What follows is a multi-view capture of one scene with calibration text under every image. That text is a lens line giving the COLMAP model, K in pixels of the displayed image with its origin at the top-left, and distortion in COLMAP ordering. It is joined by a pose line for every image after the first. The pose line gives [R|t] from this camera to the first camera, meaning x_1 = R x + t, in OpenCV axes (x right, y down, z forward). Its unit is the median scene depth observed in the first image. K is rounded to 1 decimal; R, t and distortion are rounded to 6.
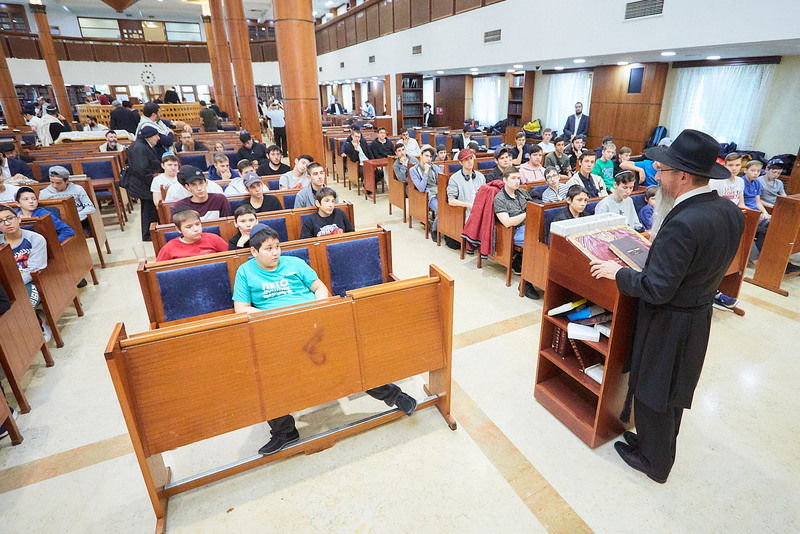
lens RADIAL K [[425.8, 0, 405.0], [0, 425.8, 263.7], [0, 0, 1]] dist [-0.015578, -0.000137]
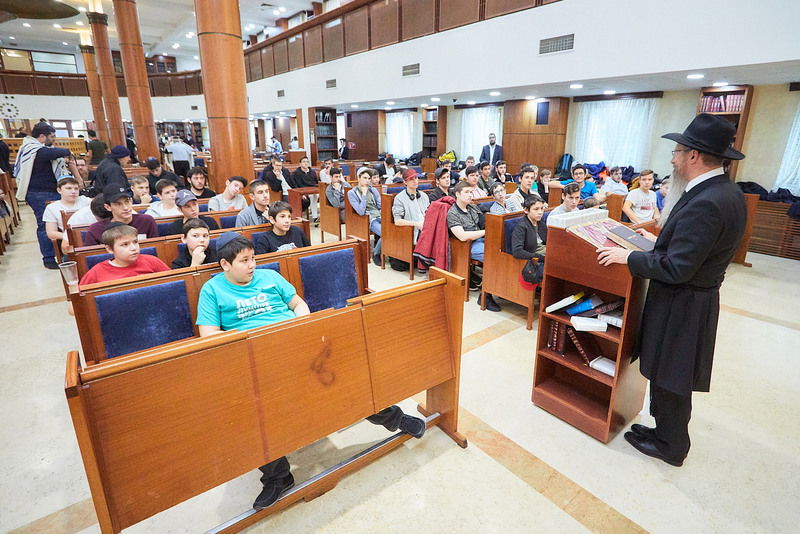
lens RADIAL K [[425.8, 0, 402.1], [0, 425.8, 265.1], [0, 0, 1]] dist [-0.015578, -0.000137]
pose [[0.974802, -0.050563, 0.217267, -0.133374], [0.069570, 0.994305, -0.080737, 0.045270], [-0.211947, 0.093818, 0.972767, 0.072018]]
